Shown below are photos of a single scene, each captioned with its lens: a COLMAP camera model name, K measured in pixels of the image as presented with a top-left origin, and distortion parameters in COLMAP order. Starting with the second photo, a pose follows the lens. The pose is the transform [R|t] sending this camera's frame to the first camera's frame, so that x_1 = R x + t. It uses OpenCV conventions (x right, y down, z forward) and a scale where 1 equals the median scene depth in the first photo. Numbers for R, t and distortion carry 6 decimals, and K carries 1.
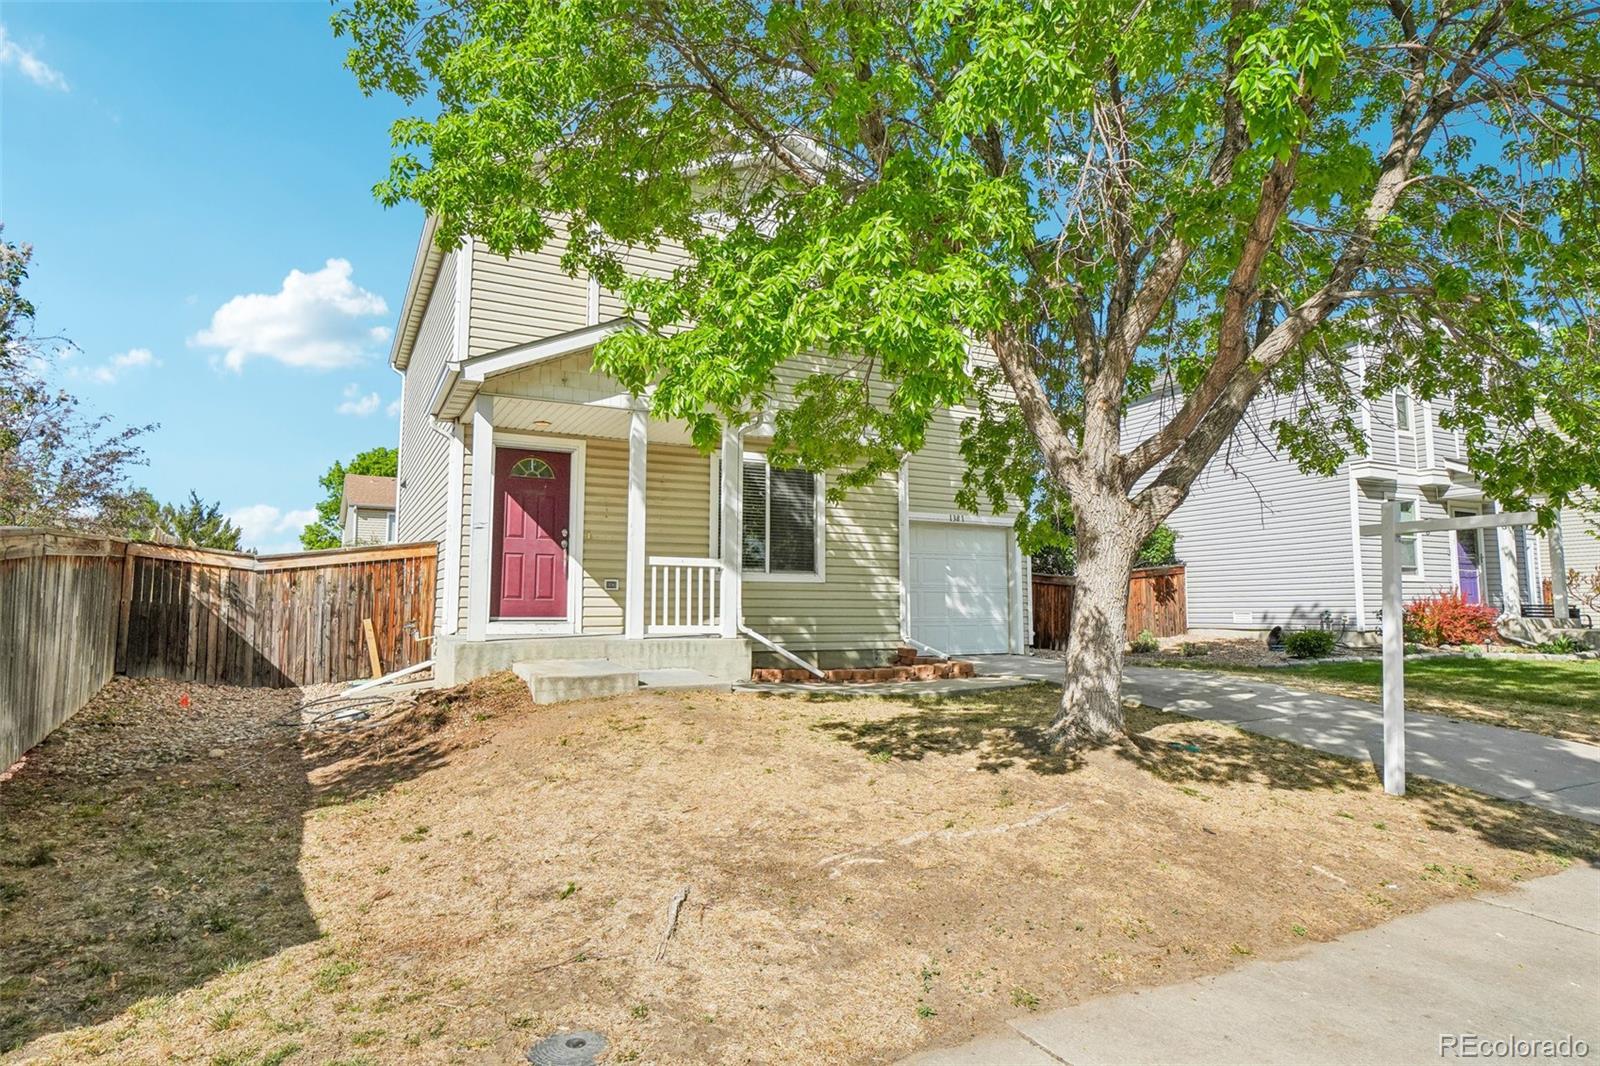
lens RADIAL K [[896.8, 0, 800.4], [0, 896.8, 527.8], [0, 0, 1]] dist [-0.023057, 0.015763]
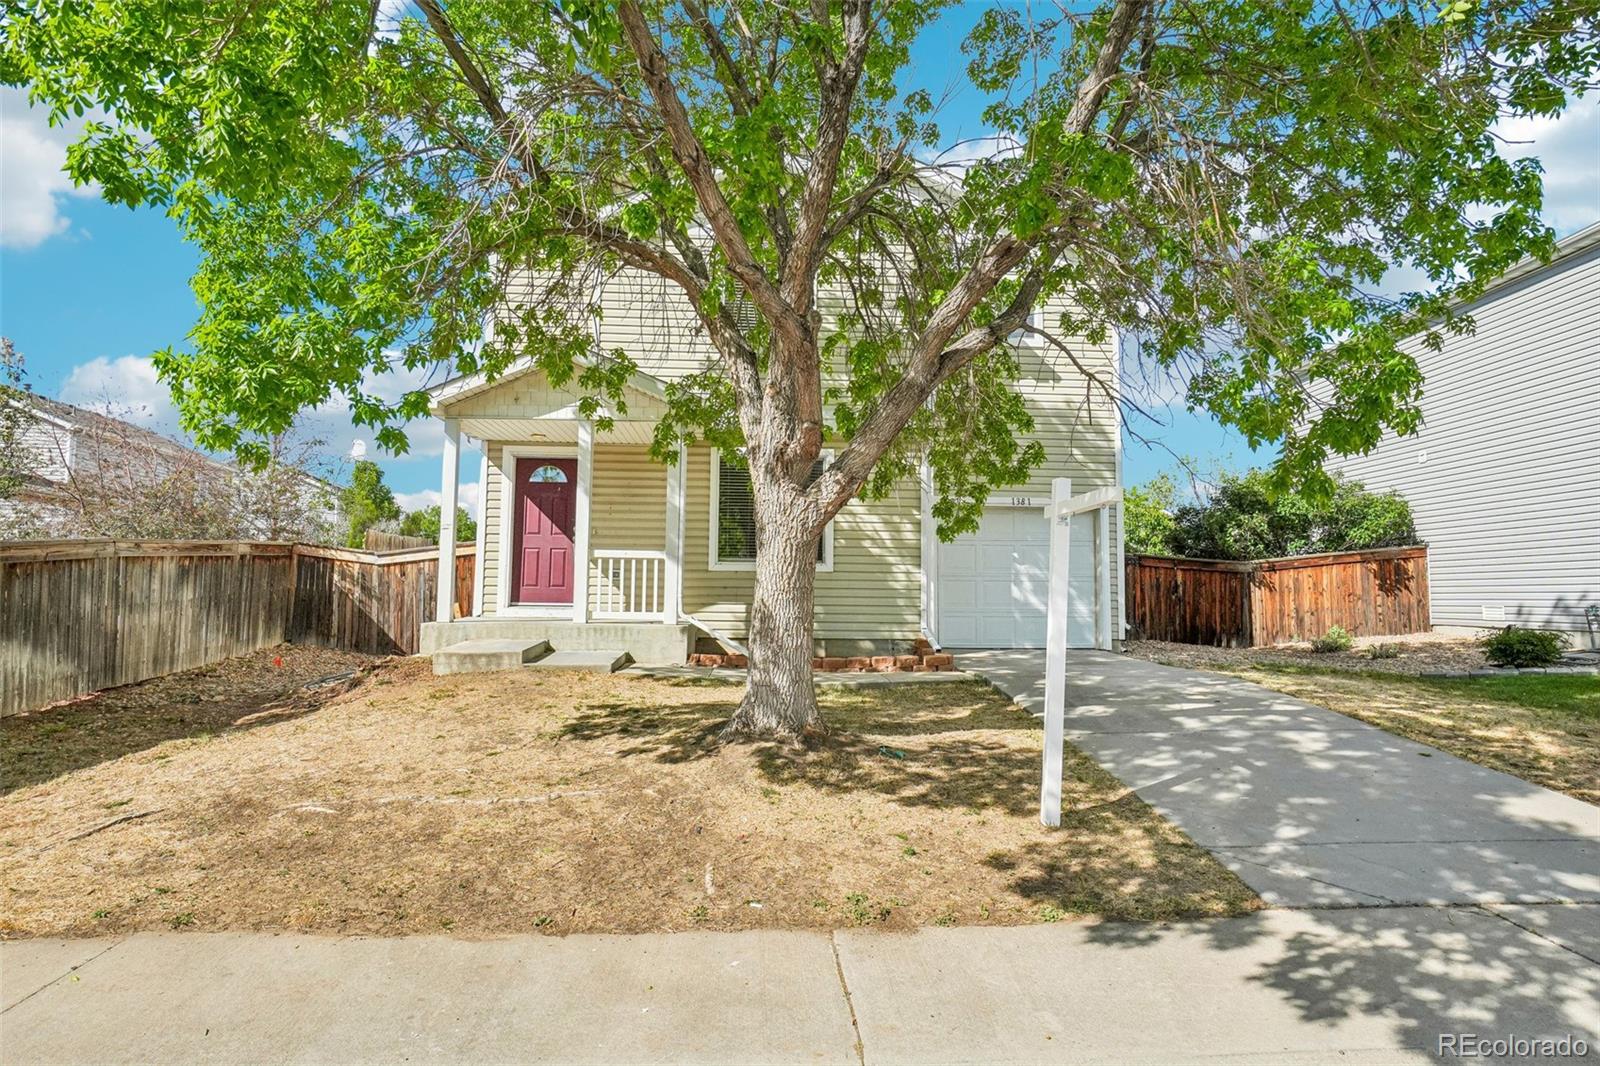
lens RADIAL K [[896.8, 0, 800.4], [0, 896.8, 527.8], [0, 0, 1]] dist [-0.023057, 0.015763]
pose [[0.910846, -0.023623, -0.412069, 0.481930], [0.030007, 0.999509, 0.009030, 0.001912], [0.411653, -0.020590, 0.911108, 0.078531]]
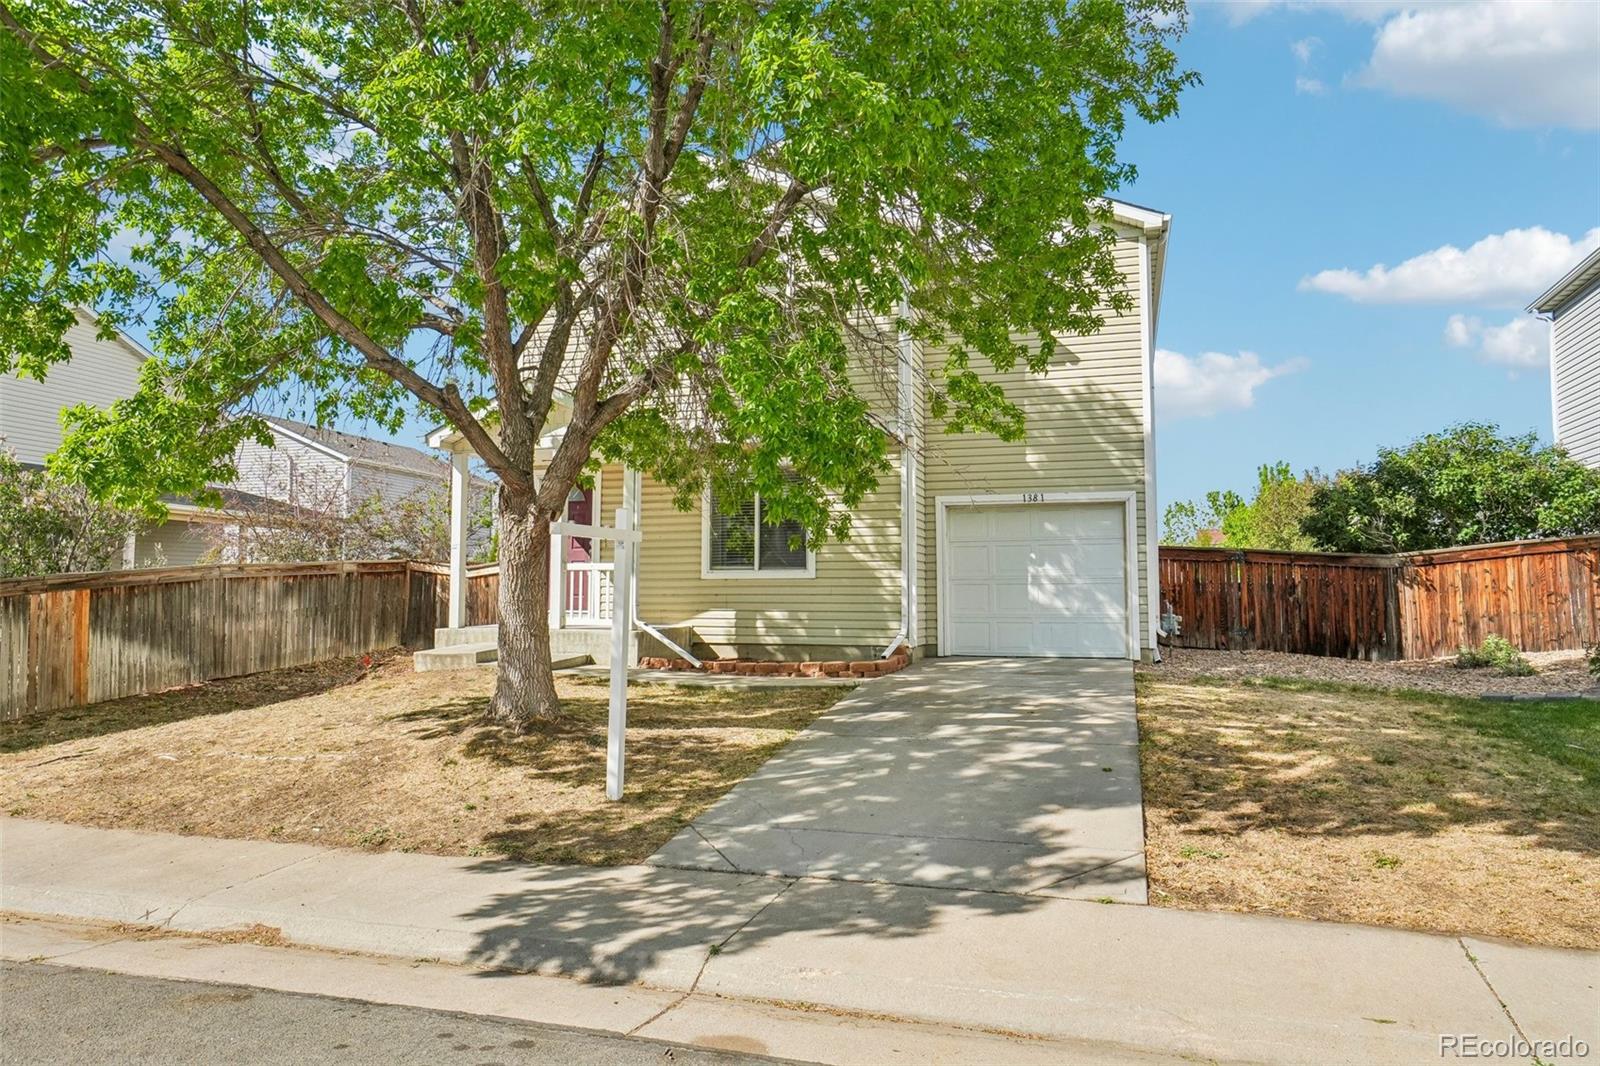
lens RADIAL K [[1026.8, 0, 800.0], [0, 1026.8, 533.0], [0, 0, 1]] dist [0.001895, 0.003210]
pose [[0.701210, -0.044121, -0.711589, 0.989727], [0.067879, 0.997681, 0.005030, 0.003811], [0.709717, -0.051829, 0.702578, 0.203749]]
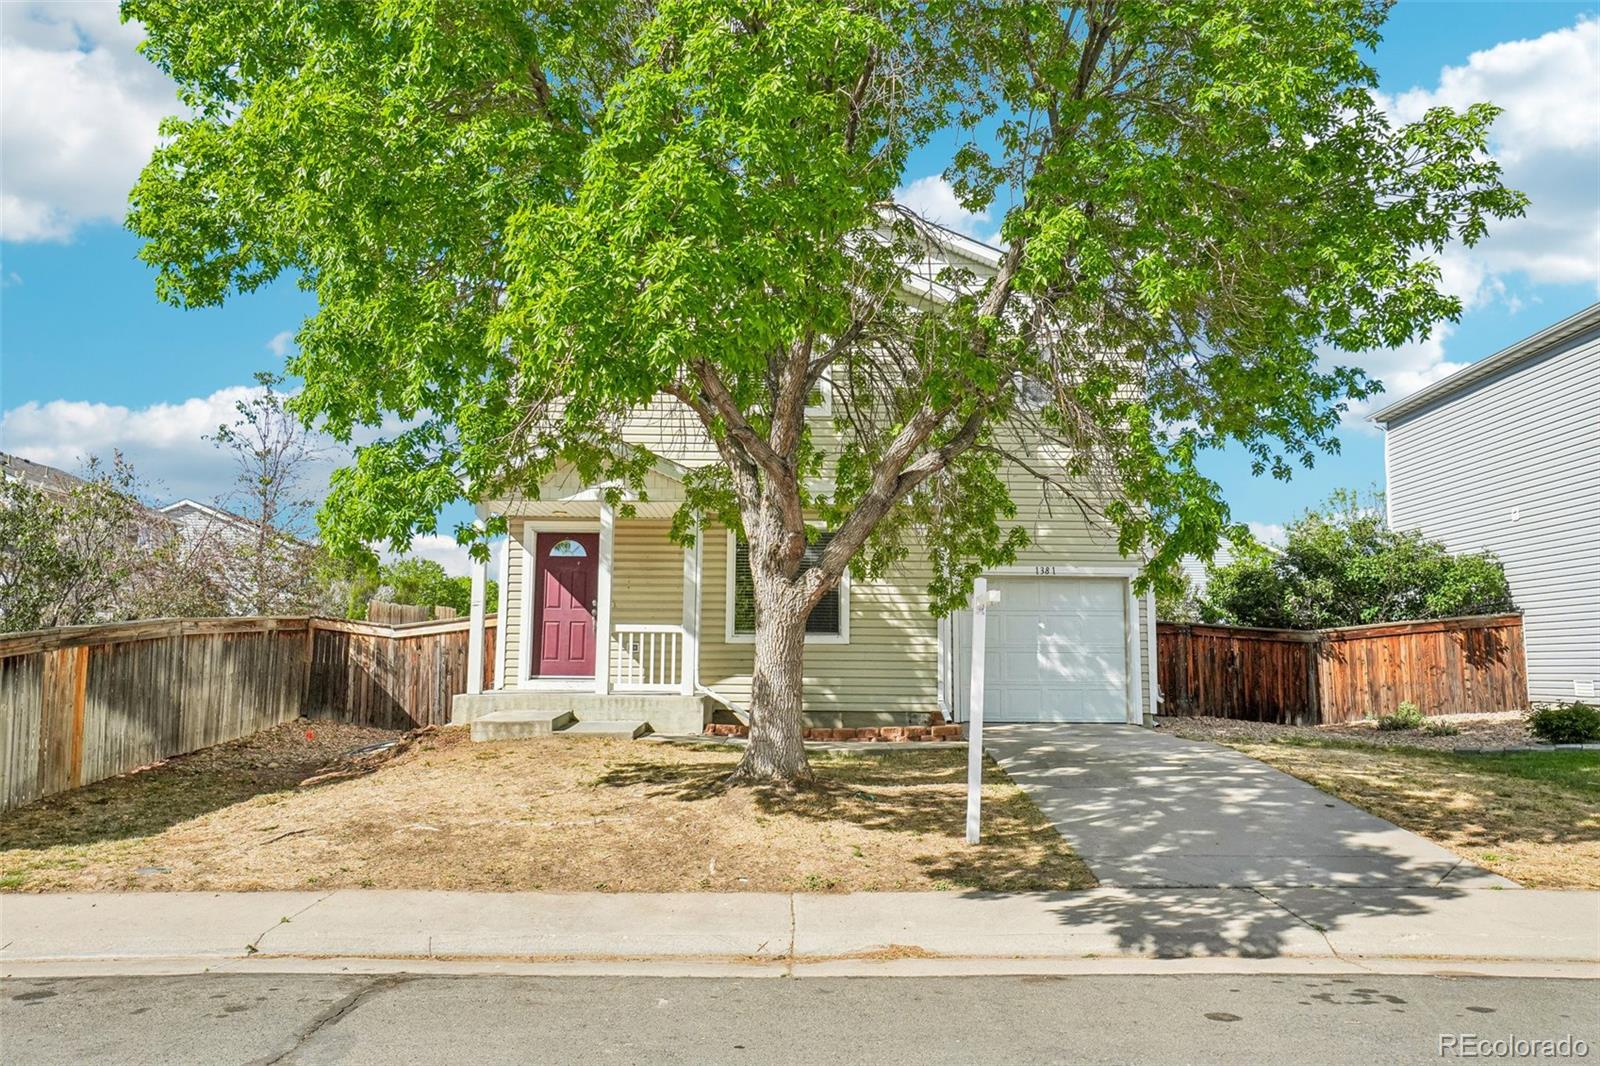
lens RADIAL K [[1188.7, 0, 801.8], [0, 1188.7, 527.9], [0, 0, 1]] dist [0.035220, -0.000199]
pose [[0.888730, -0.048053, -0.455906, 0.700613], [0.036229, 0.998743, -0.034645, -0.028943], [0.456998, 0.014273, 0.889353, -0.256502]]
